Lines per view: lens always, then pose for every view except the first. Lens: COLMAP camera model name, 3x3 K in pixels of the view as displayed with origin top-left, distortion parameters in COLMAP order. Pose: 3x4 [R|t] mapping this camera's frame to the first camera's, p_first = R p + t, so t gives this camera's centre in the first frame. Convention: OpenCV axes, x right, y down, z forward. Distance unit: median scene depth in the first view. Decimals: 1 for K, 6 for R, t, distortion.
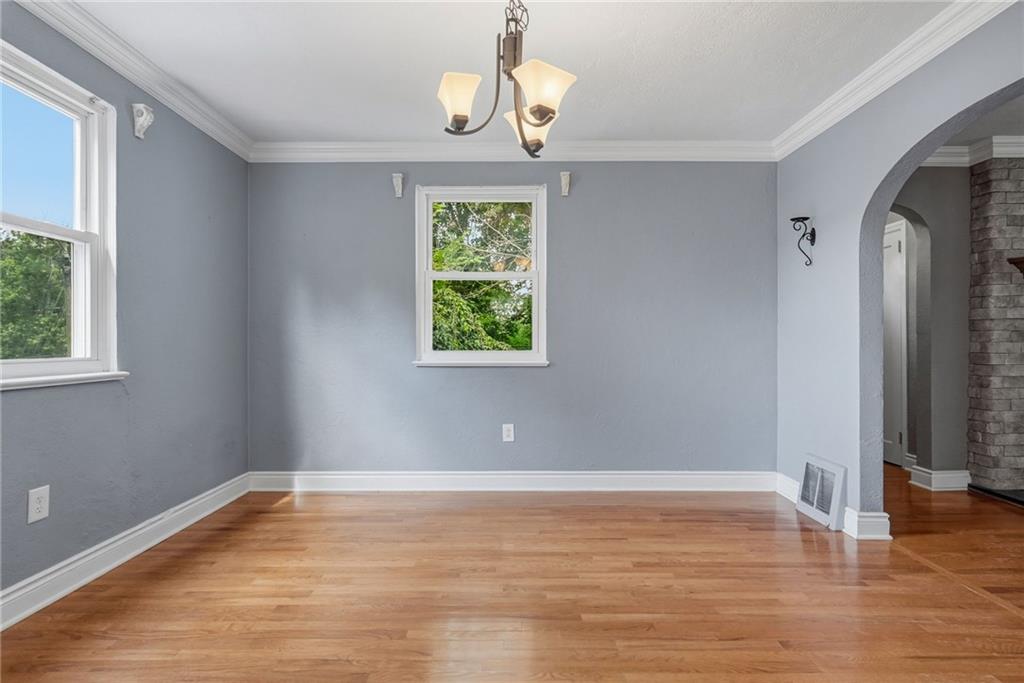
lens RADIAL K [[495.1, 0, 512.8], [0, 495.1, 342.0], [0, 0, 1]] dist [-0.000099, 0.000556]
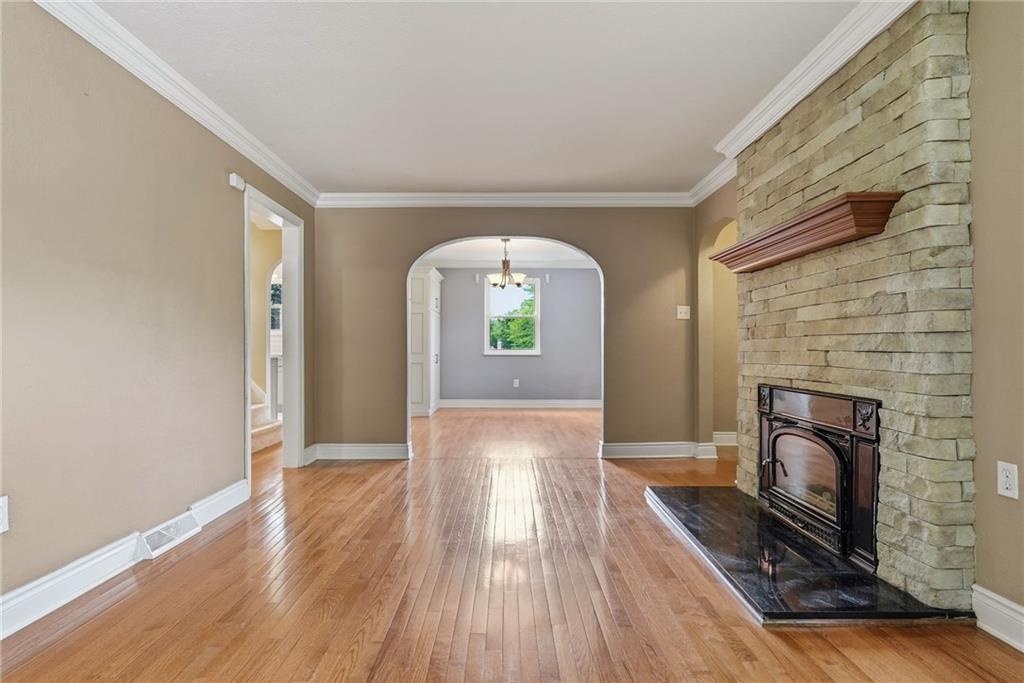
lens RADIAL K [[519.7, 0, 519.7], [0, 519.7, 346.6], [0, 0, 1]] dist [0.002403, 0.001658]
pose [[0.022917, -0.004746, -0.999726, 2.018188], [-0.002064, 0.999986, -0.004795, 0.018646], [0.999735, 0.002174, 0.022907, 0.536841]]
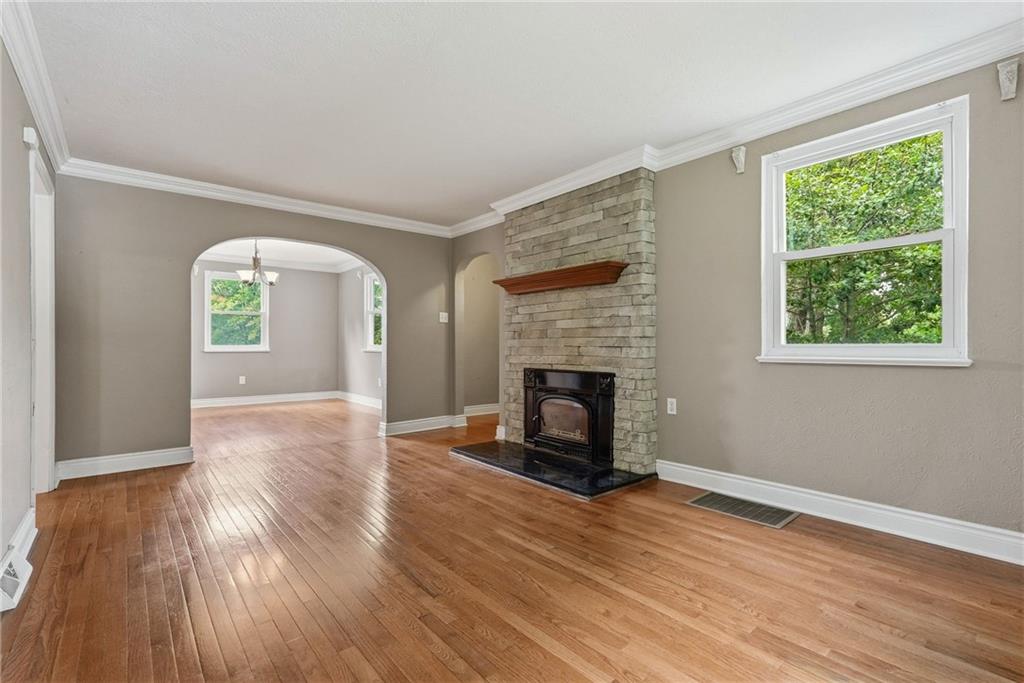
lens RADIAL K [[464.8, 0, 522.9], [0, 464.8, 343.4], [0, 0, 1]] dist [-0.001910, 0.000366]
pose [[0.658746, -0.003404, -0.752358, 2.048313], [-0.000705, 0.999987, -0.005142, 0.018632], [0.752365, 0.003918, 0.658734, 0.131227]]
